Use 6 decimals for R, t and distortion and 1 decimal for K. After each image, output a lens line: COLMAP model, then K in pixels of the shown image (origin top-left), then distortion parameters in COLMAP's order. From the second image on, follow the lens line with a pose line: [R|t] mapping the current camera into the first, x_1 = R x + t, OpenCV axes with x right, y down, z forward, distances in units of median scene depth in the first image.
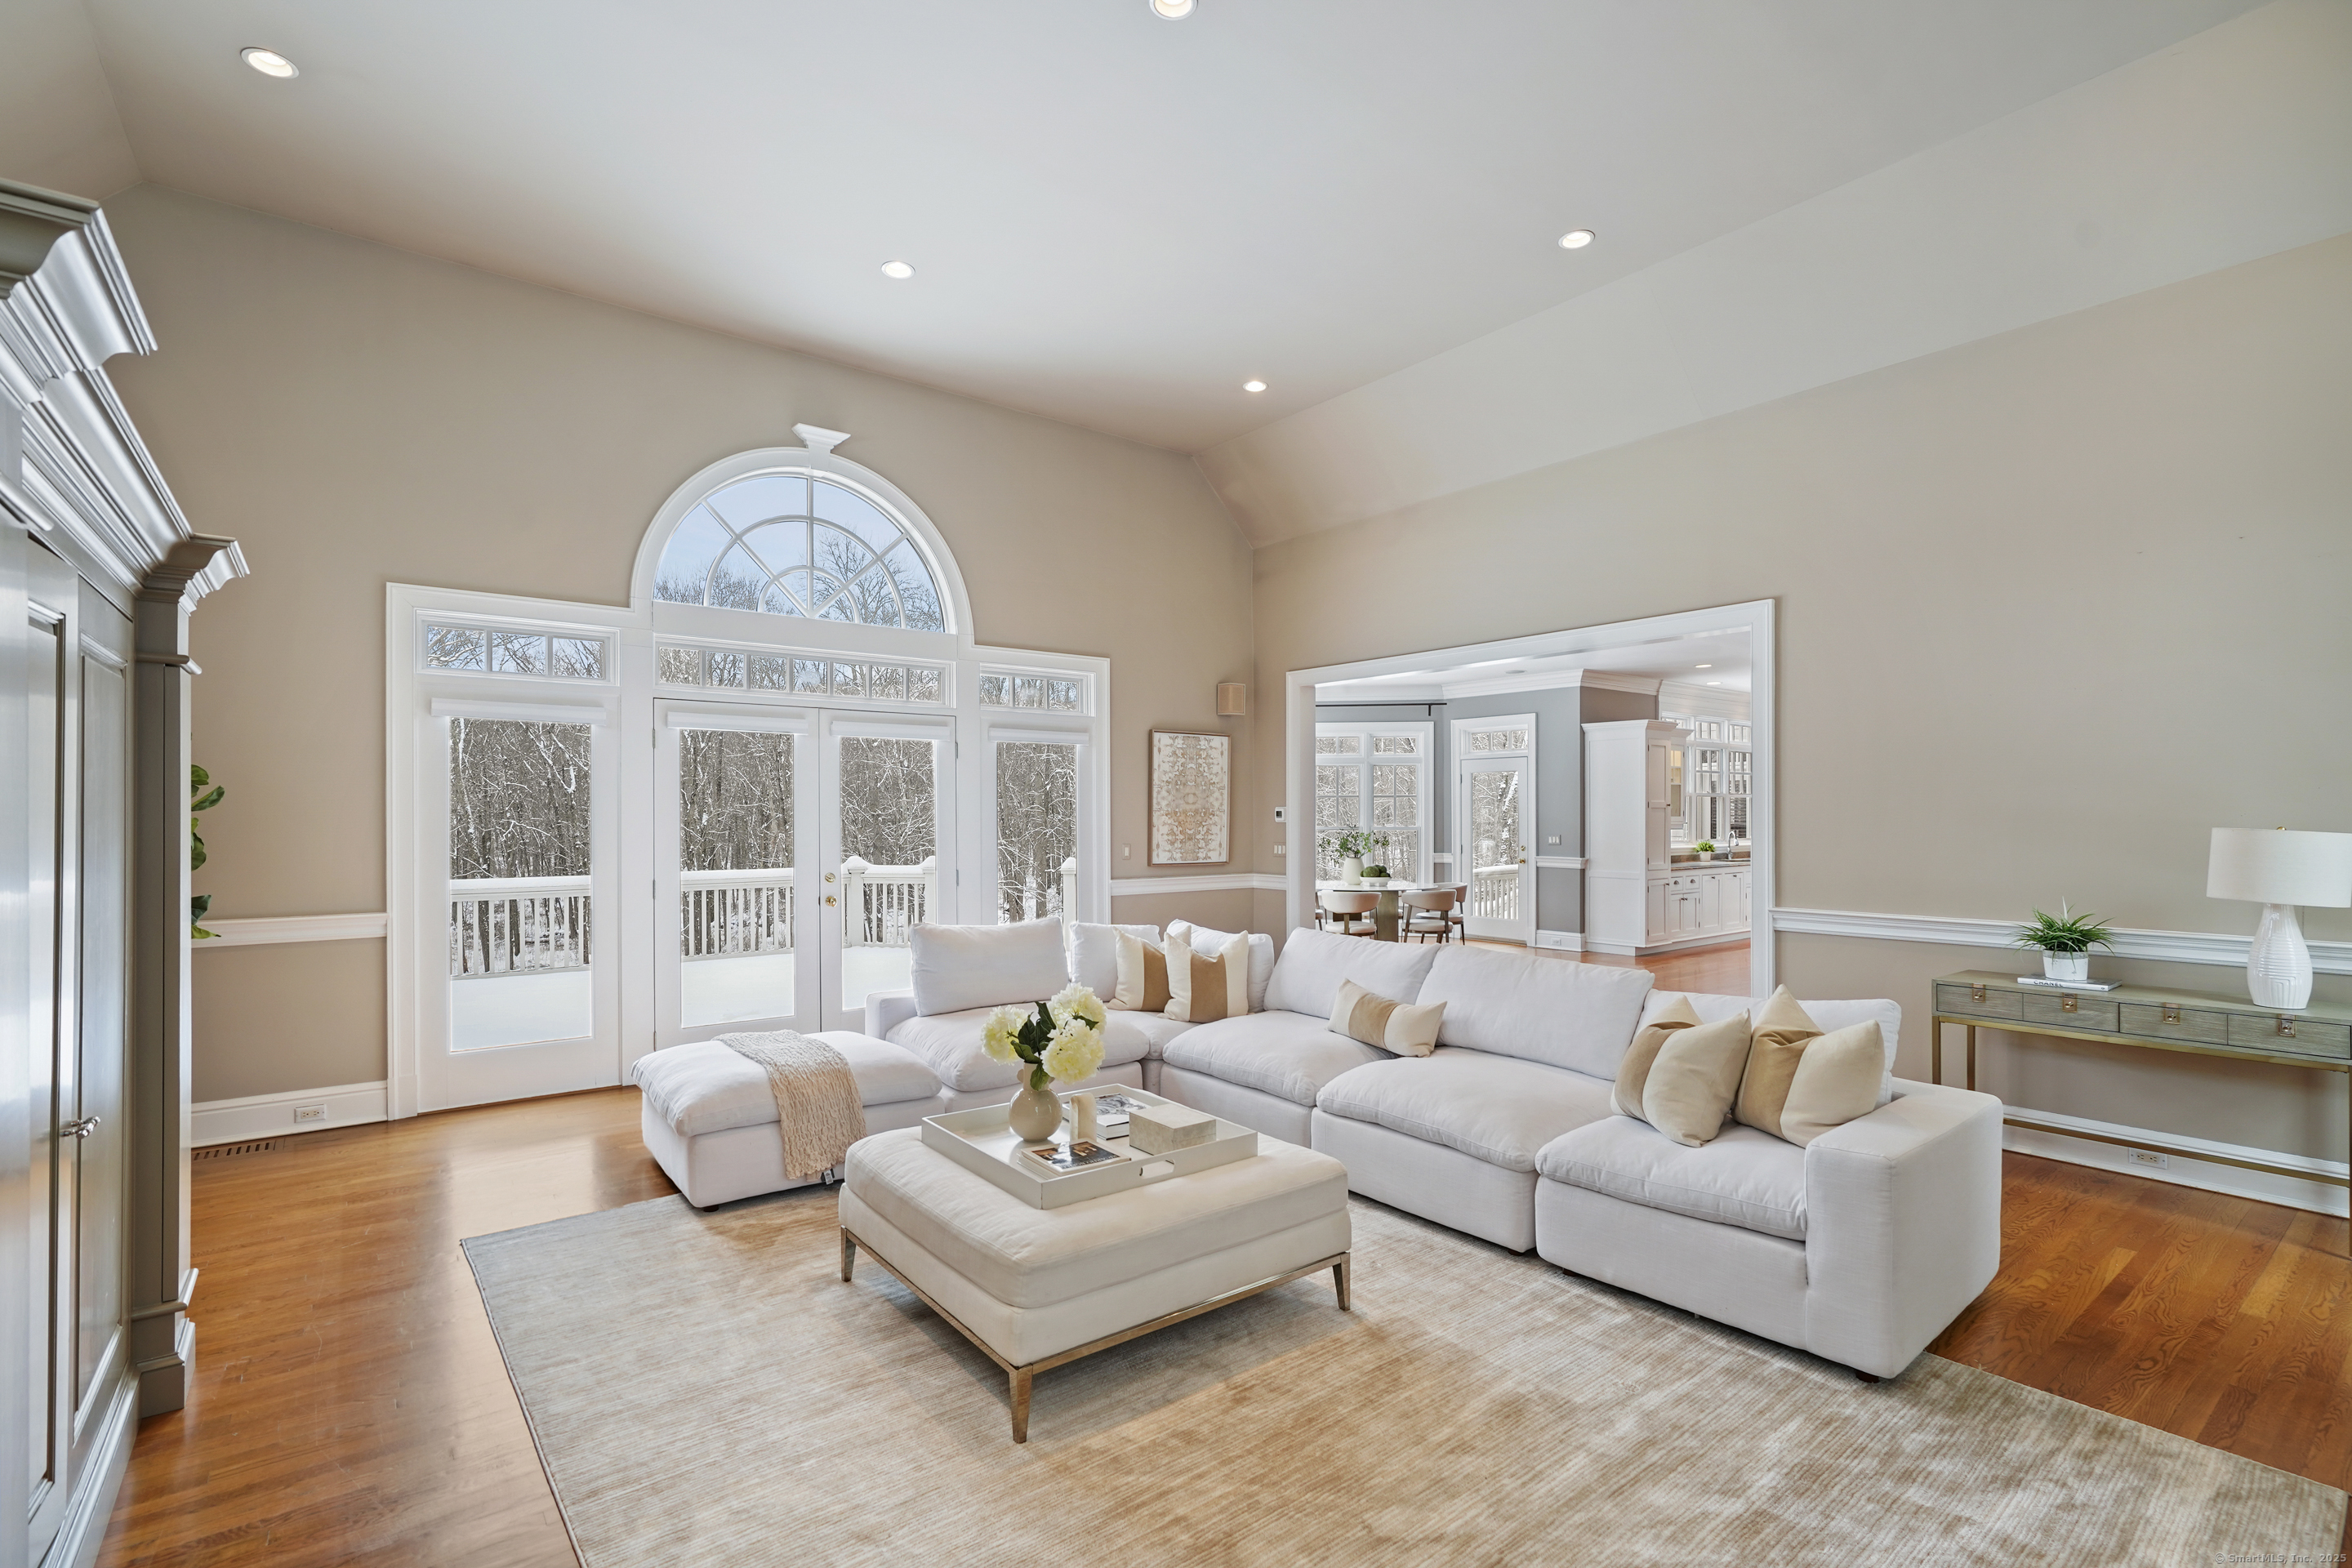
lens RADIAL K [[1067.4, 0, 1165.0], [0, 1067.4, 795.4], [0, 0, 1]] dist [-0.000353, 0.001038]
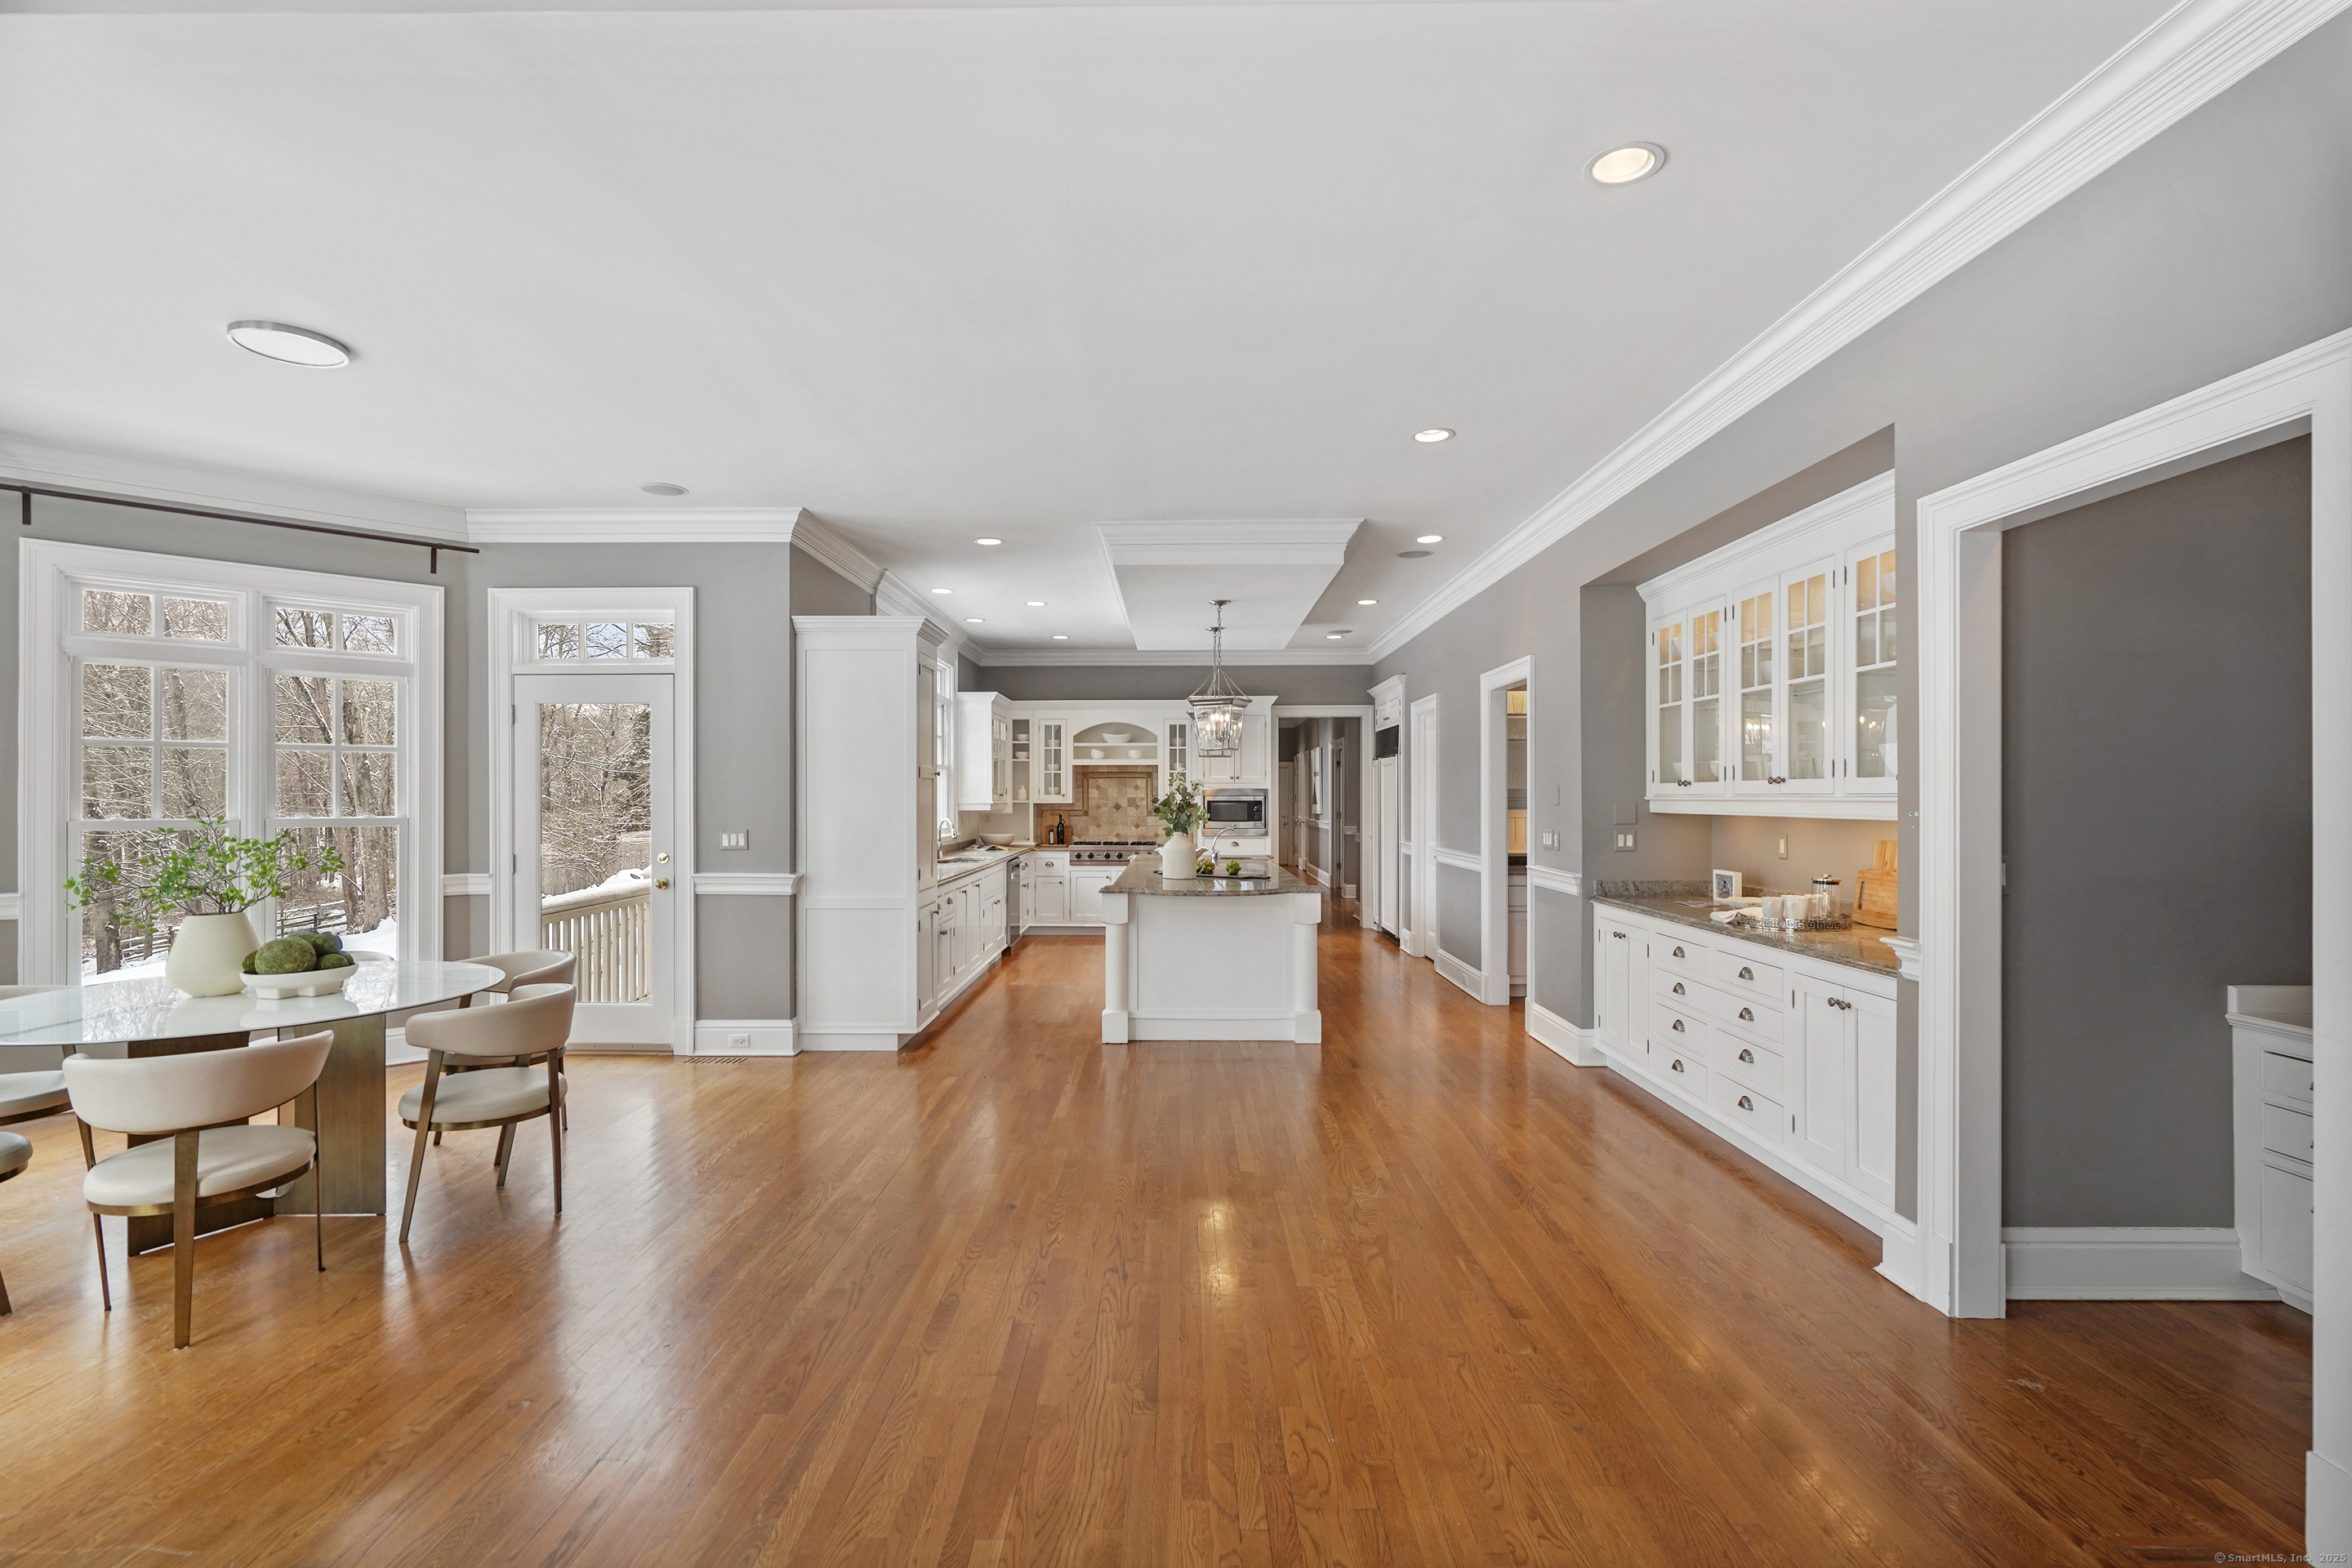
lens RADIAL K [[1067.4, 0, 1163.5], [0, 1067.4, 789.7], [0, 0, 1]] dist [-0.000353, 0.001038]
pose [[0.613464, -0.001615, 0.789721, 0.090861], [-0.008203, 0.999931, 0.008417, 0.012076], [-0.789680, -0.011642, 0.613409, 0.537101]]
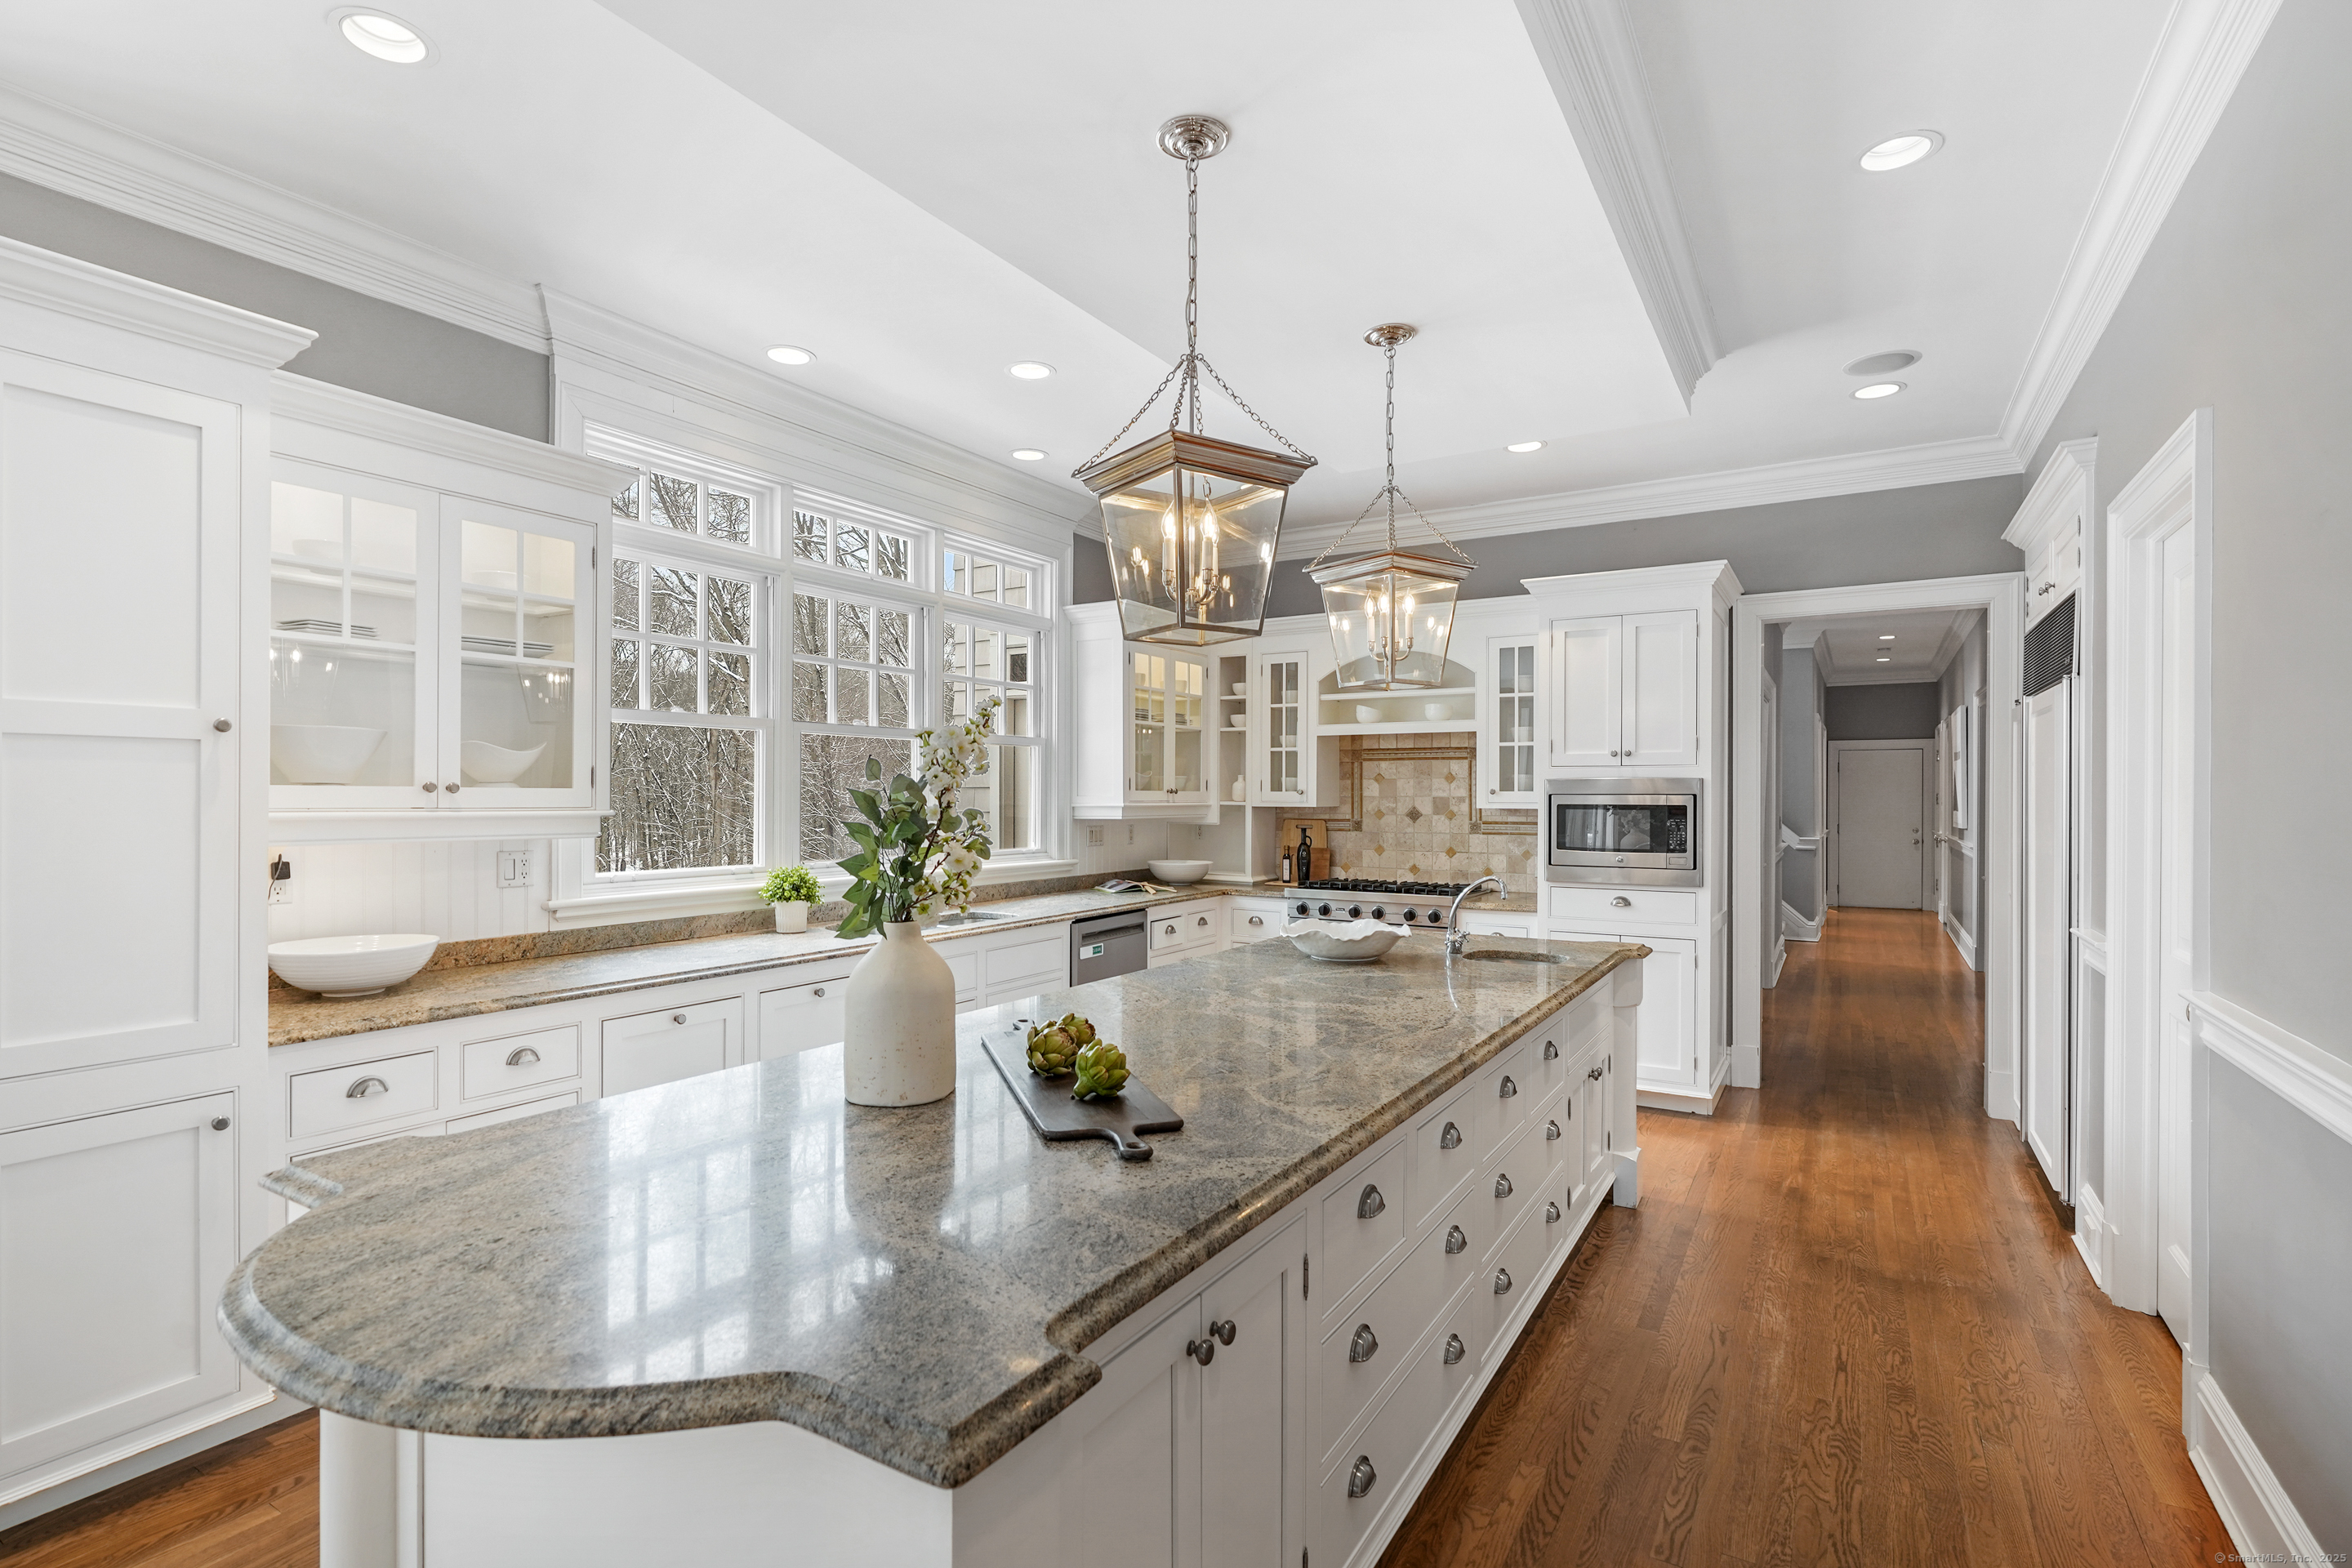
lens RADIAL K [[1067.4, 0, 1223.9], [0, 1067.4, 783.6], [0, 0, 1]] dist [-0.000353, 0.001038]
pose [[0.926492, 0.000460, 0.376313, 0.566099], [-0.003129, 0.999974, 0.006482, 0.018641], [-0.376300, -0.007183, 0.926470, 0.732668]]
